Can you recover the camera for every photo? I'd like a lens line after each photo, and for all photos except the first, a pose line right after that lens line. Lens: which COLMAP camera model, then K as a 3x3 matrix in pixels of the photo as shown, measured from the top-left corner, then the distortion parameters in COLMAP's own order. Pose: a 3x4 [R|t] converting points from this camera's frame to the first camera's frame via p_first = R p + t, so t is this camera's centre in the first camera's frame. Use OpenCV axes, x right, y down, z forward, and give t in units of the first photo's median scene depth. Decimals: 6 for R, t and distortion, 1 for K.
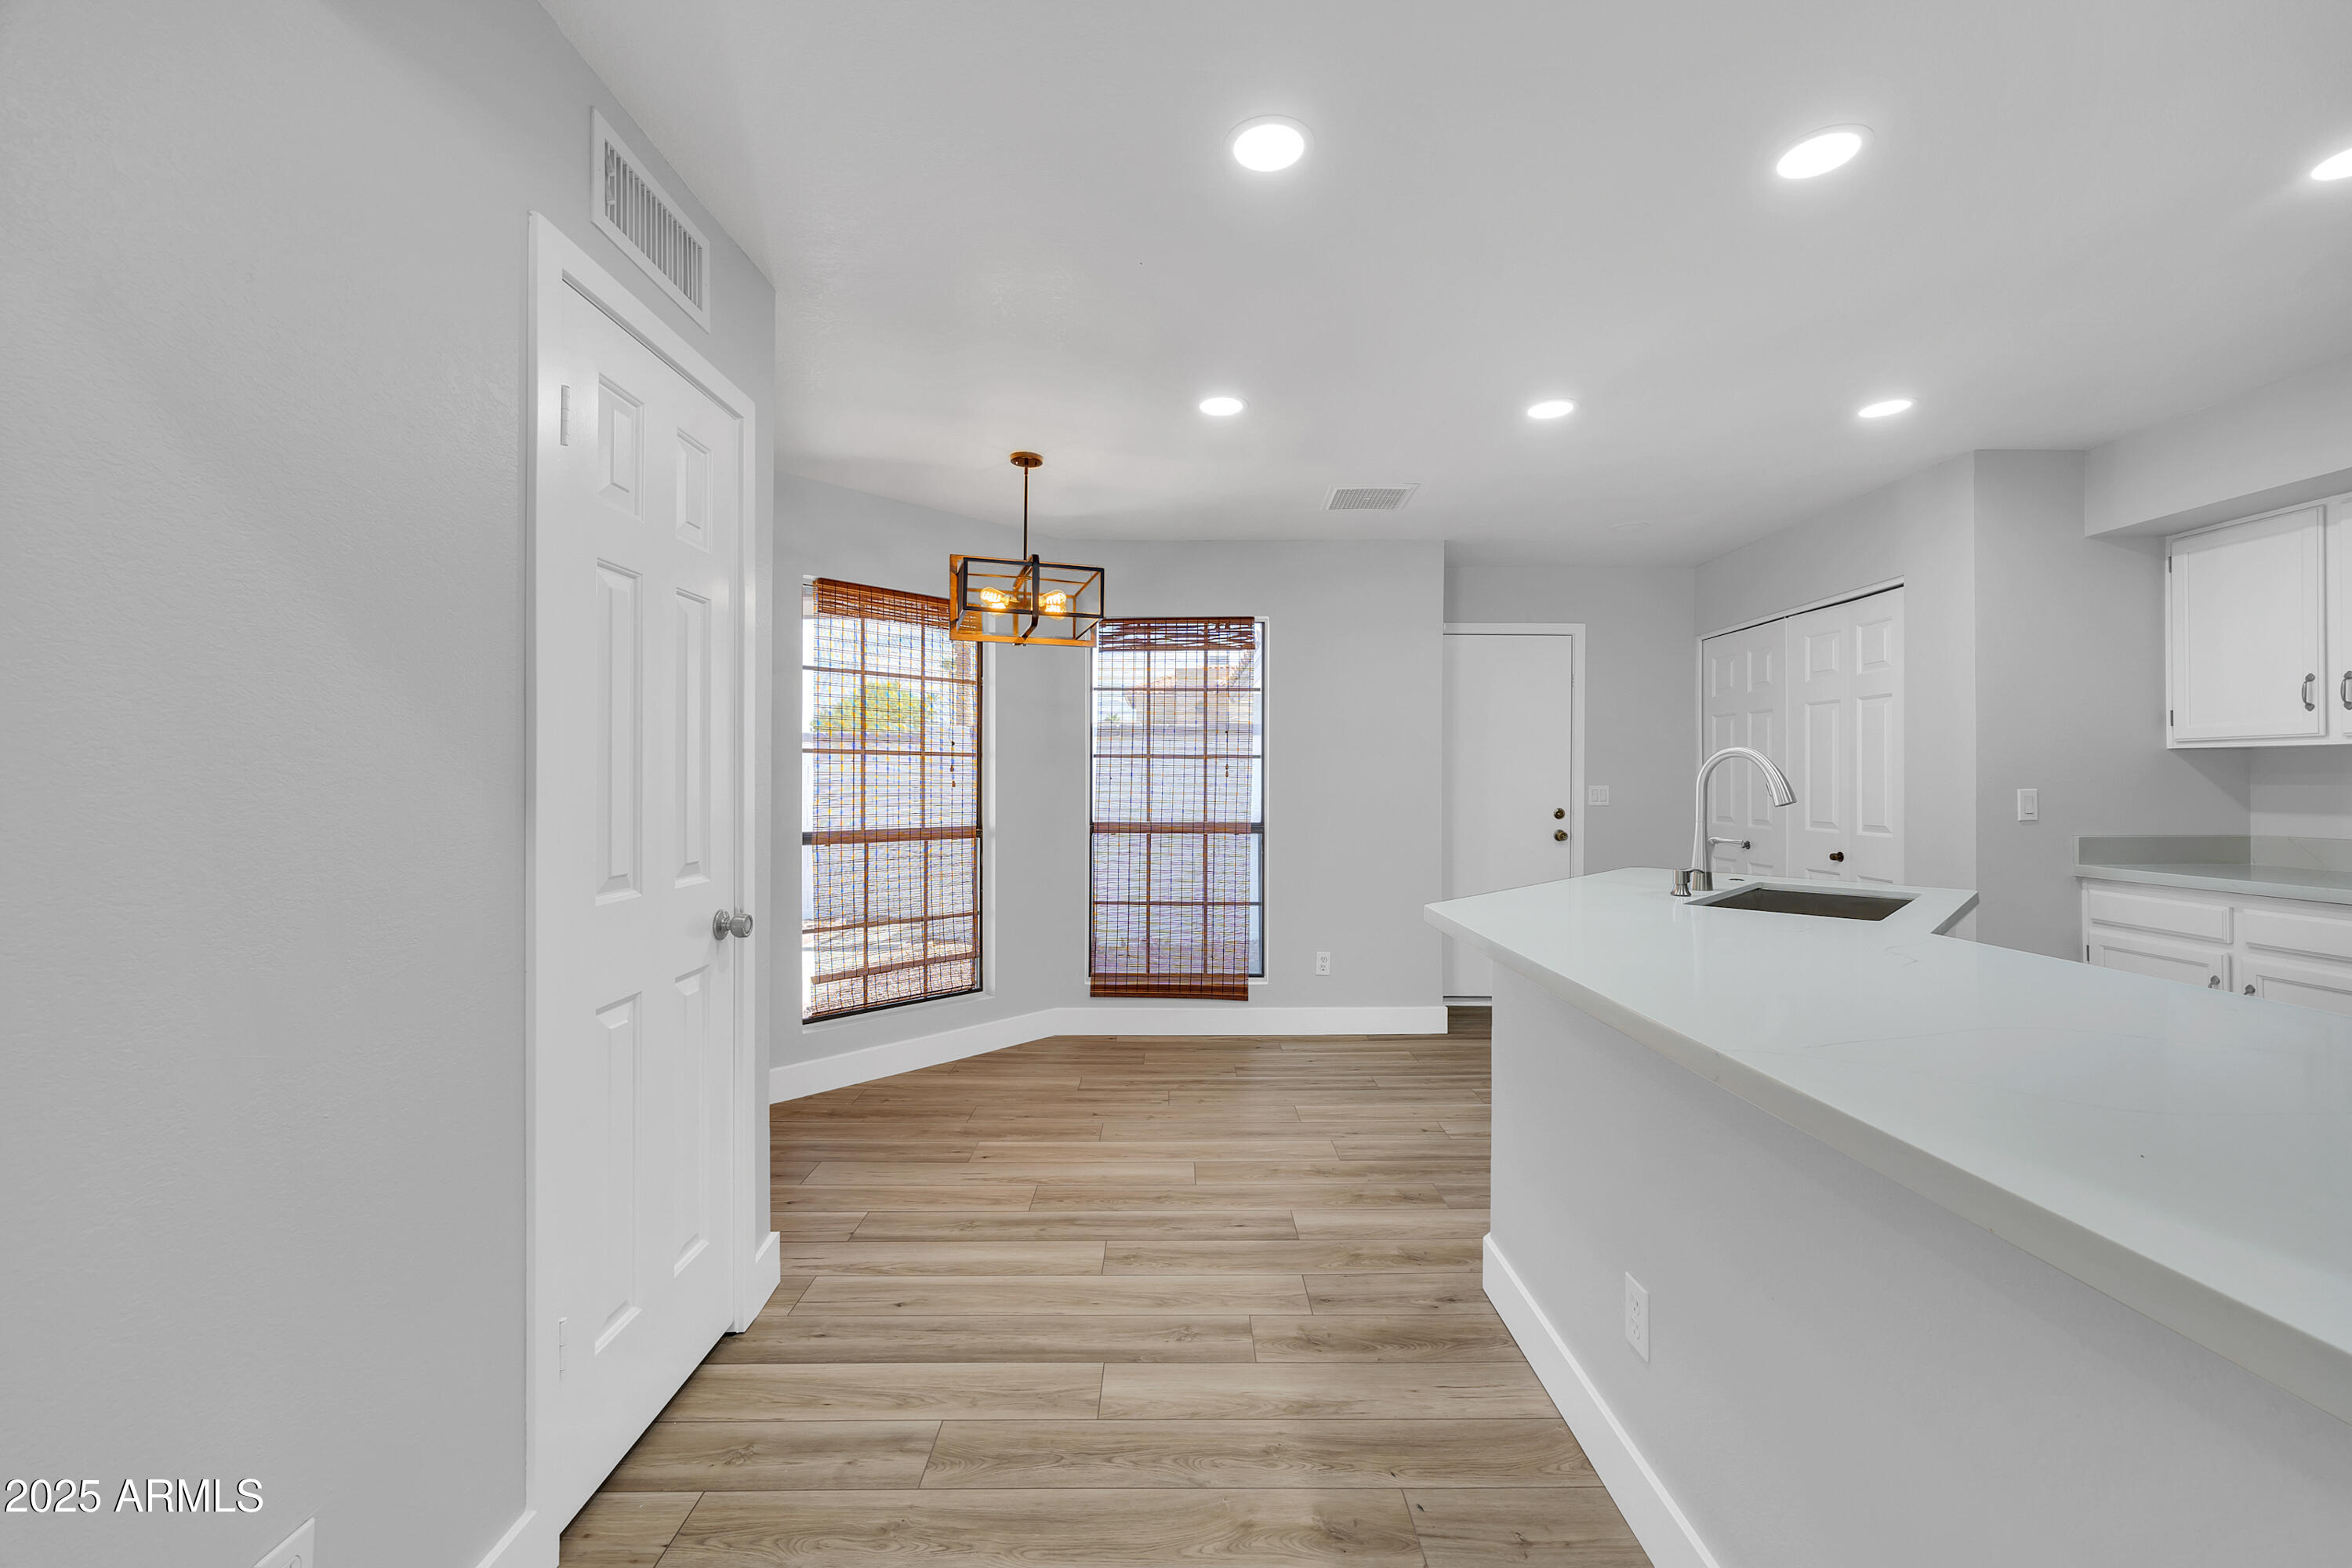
lens RADIAL K [[948.7, 0, 1182.3], [0, 948.7, 784.0], [0, 0, 1]] dist [-0.000557, 0.000377]
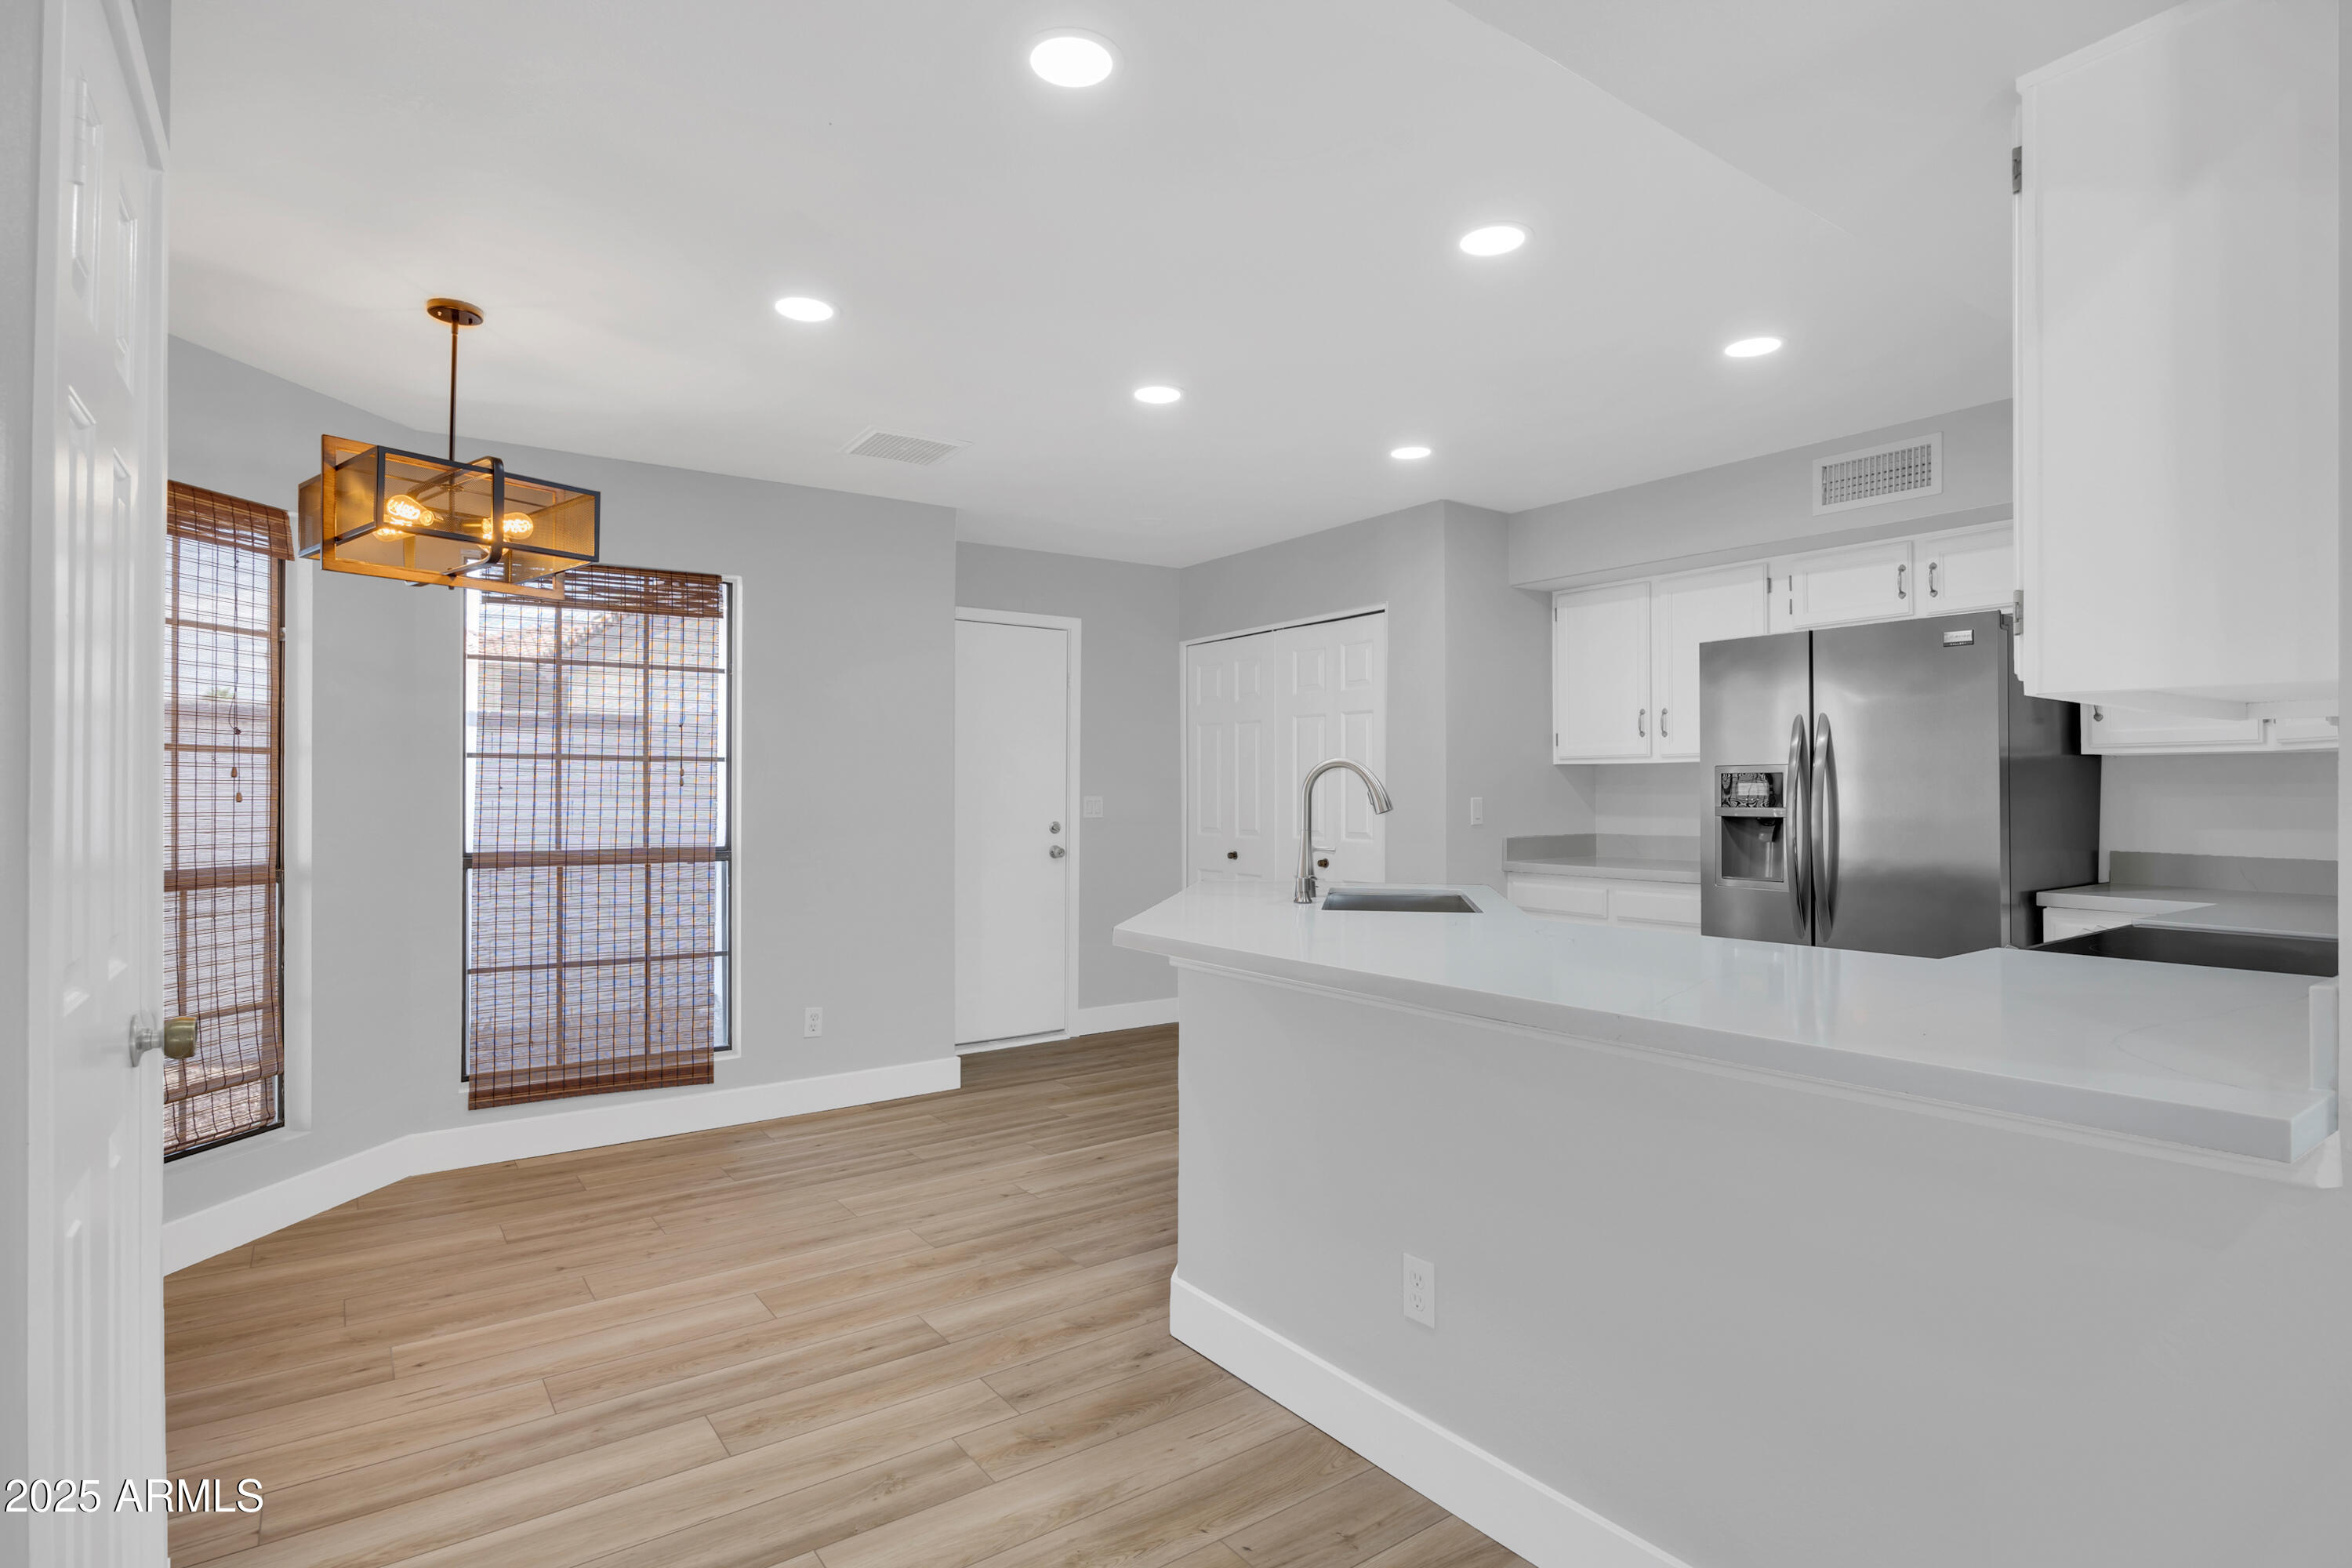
lens RADIAL K [[1174.5, 0, 1179.5], [0, 1174.5, 798.7], [0, 0, 1]] dist [-0.009917, 0.000479]
pose [[0.817357, -0.005291, 0.576107, -0.199426], [0.003111, 0.999984, 0.004771, -0.001147], [-0.576122, -0.002107, 0.817361, 0.029812]]
